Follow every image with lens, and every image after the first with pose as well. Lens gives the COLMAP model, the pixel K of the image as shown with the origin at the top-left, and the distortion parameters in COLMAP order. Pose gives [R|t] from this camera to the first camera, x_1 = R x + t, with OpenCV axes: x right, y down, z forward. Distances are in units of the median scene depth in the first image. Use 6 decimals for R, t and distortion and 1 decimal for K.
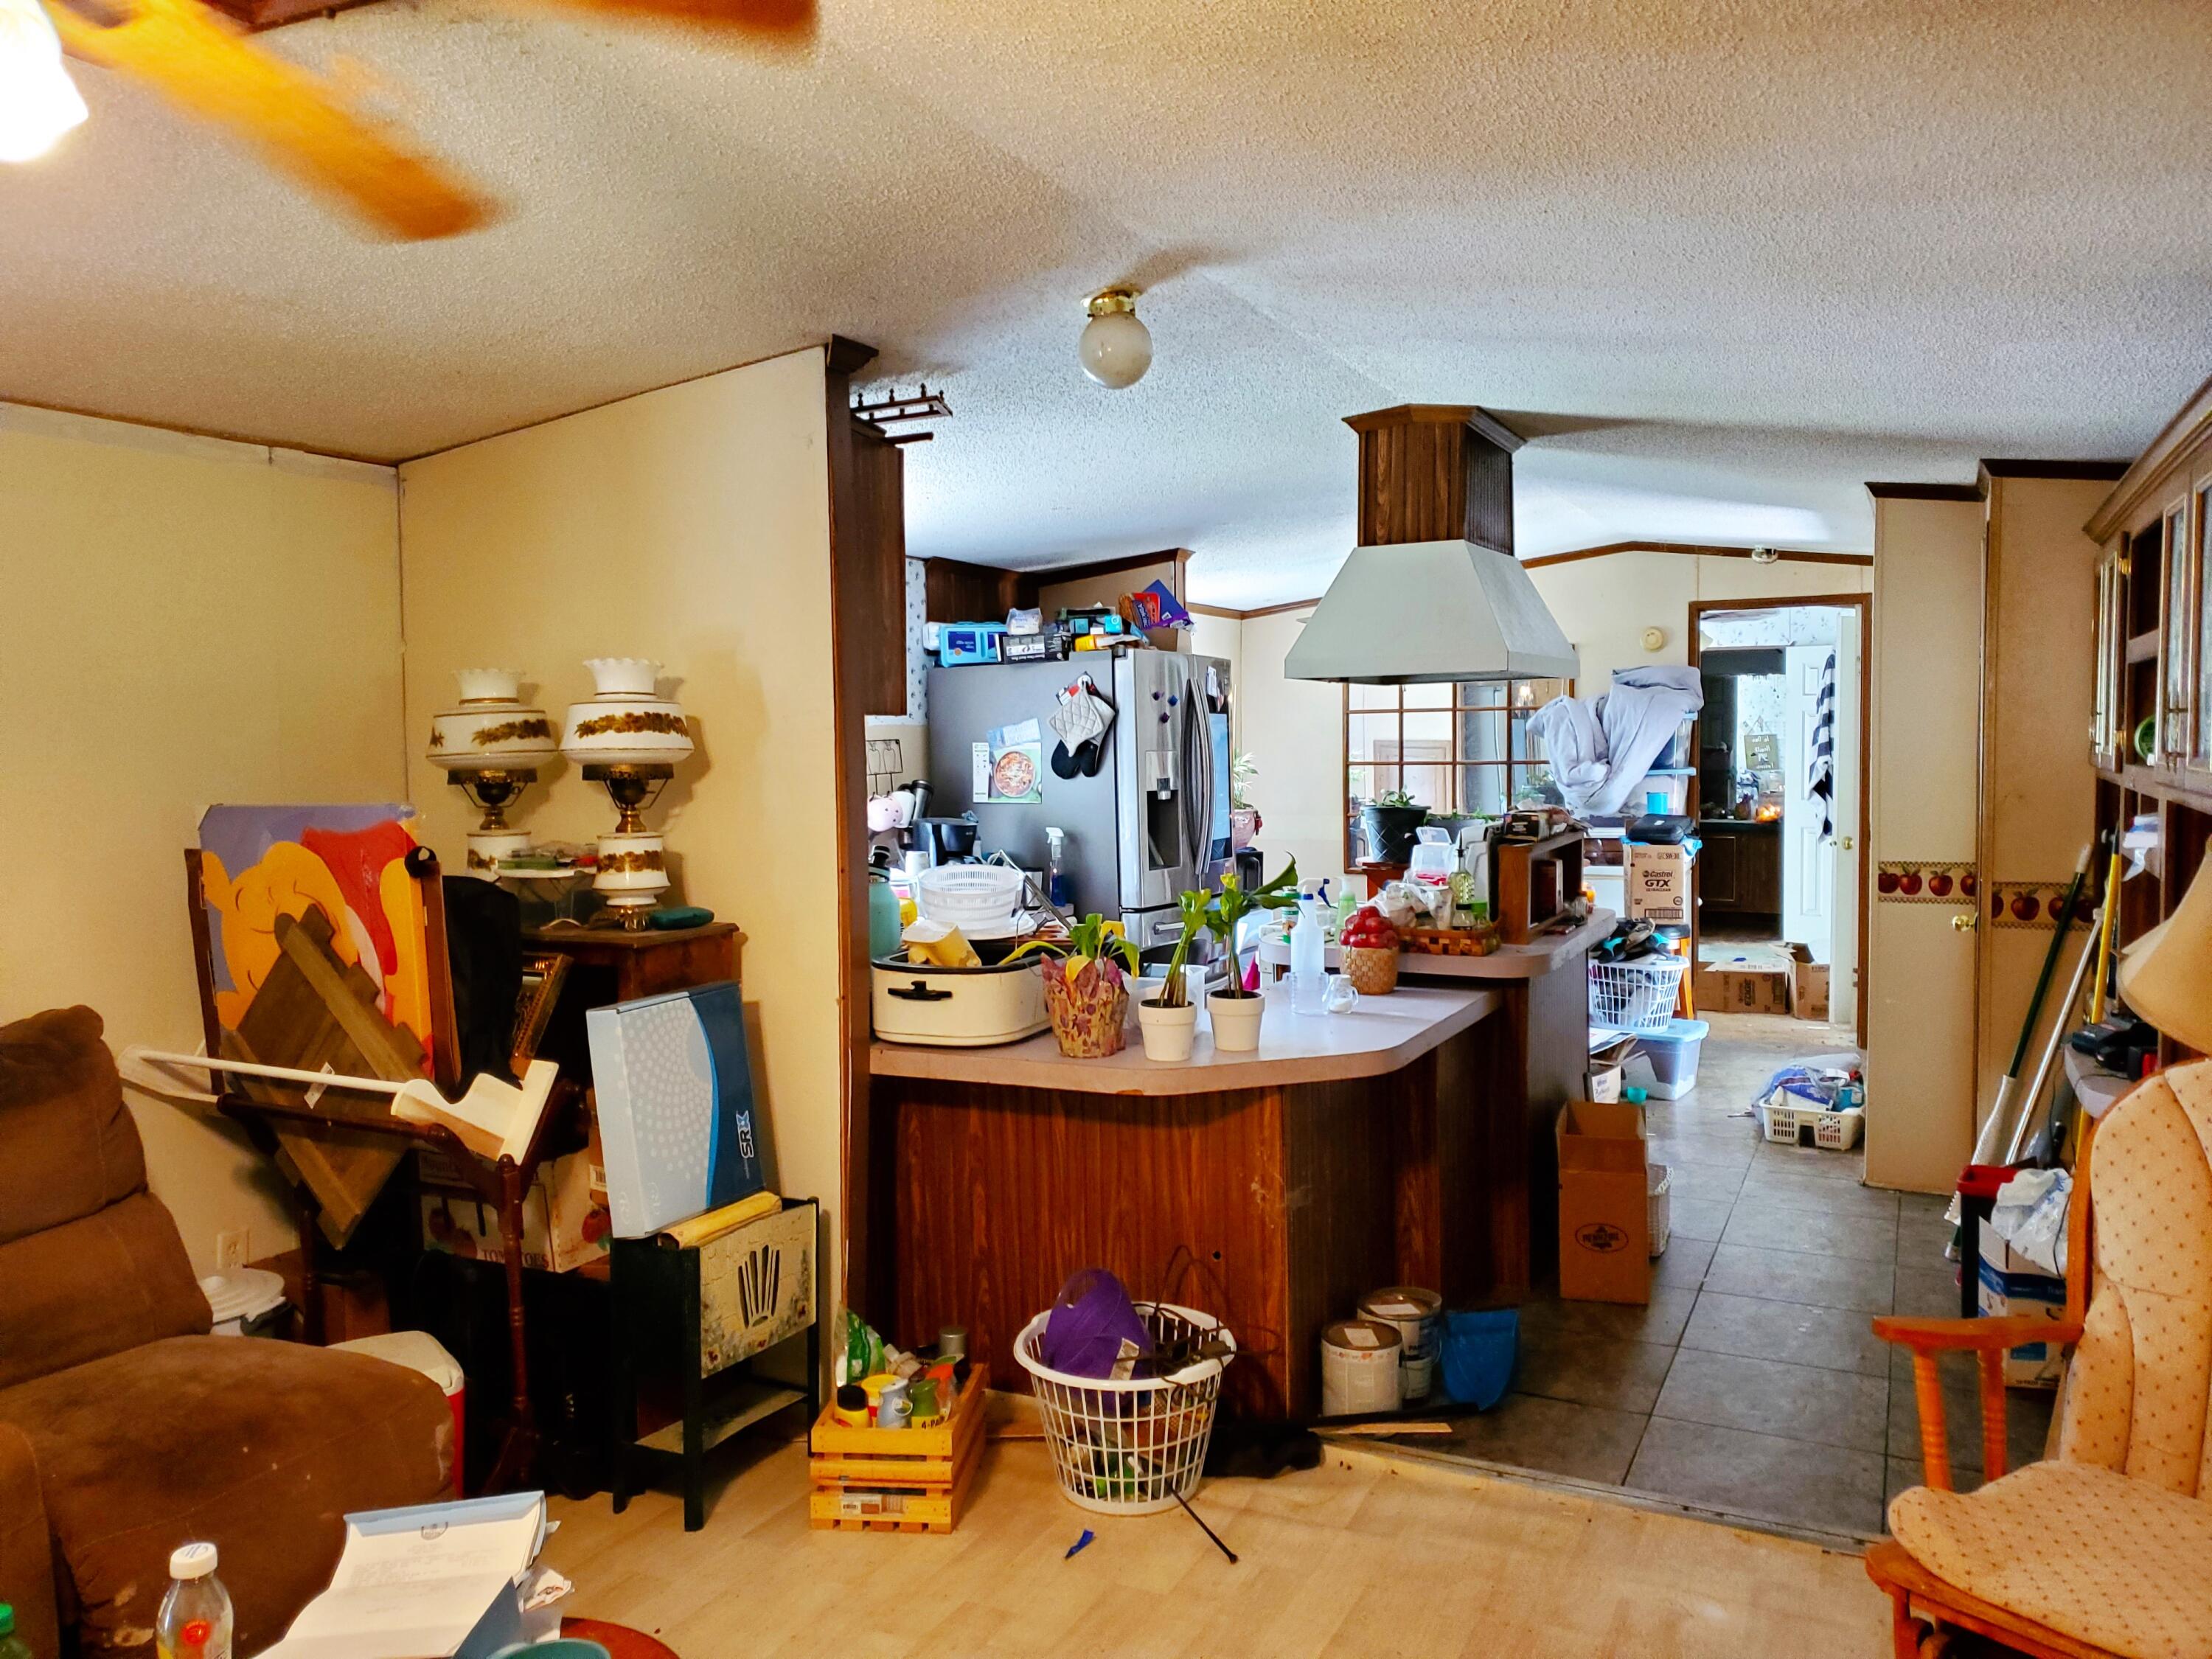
lens RADIAL K [[1712.1, 0, 1073.5], [0, 1712.1, 778.6], [0, 0, 1]] dist [0.089473, -0.108739]
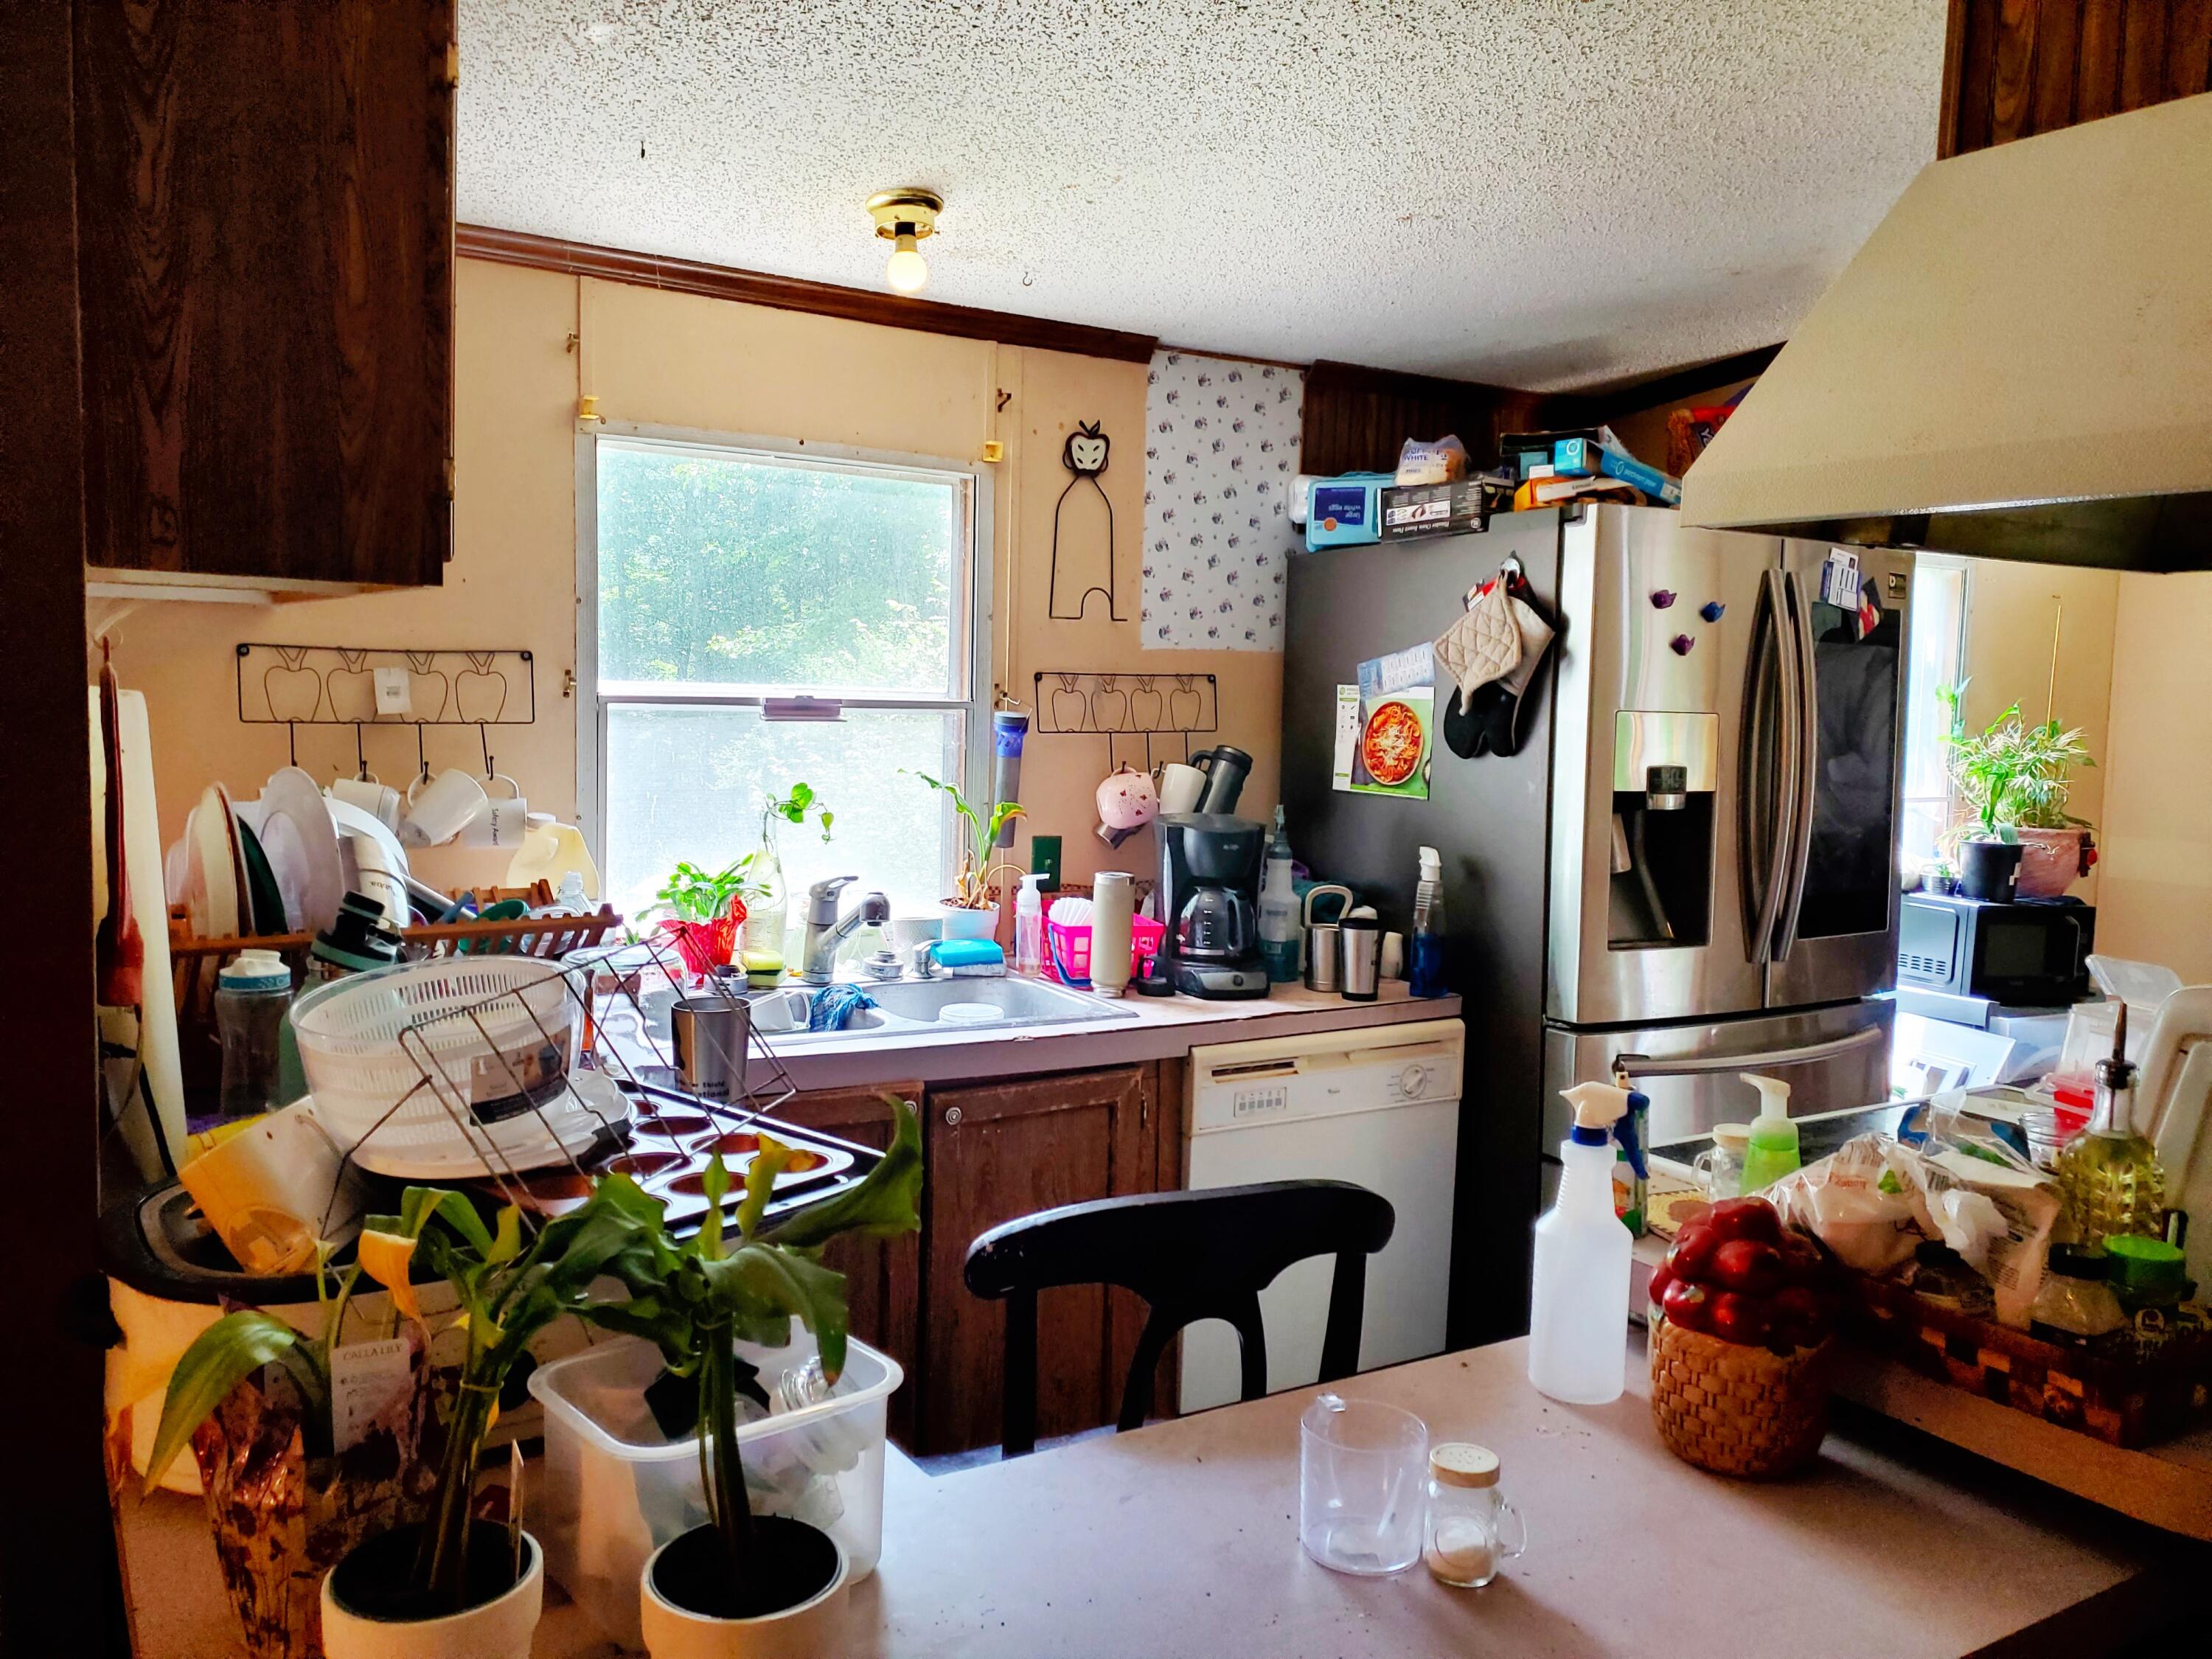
lens RADIAL K [[1712.1, 0, 1073.5], [0, 1712.1, 778.6], [0, 0, 1]] dist [0.089473, -0.108739]
pose [[0.840473, 0.058360, -0.538701, 0.179096], [-0.041089, 0.998185, 0.044031, -0.011741], [0.540293, -0.014872, 0.841346, 0.489485]]
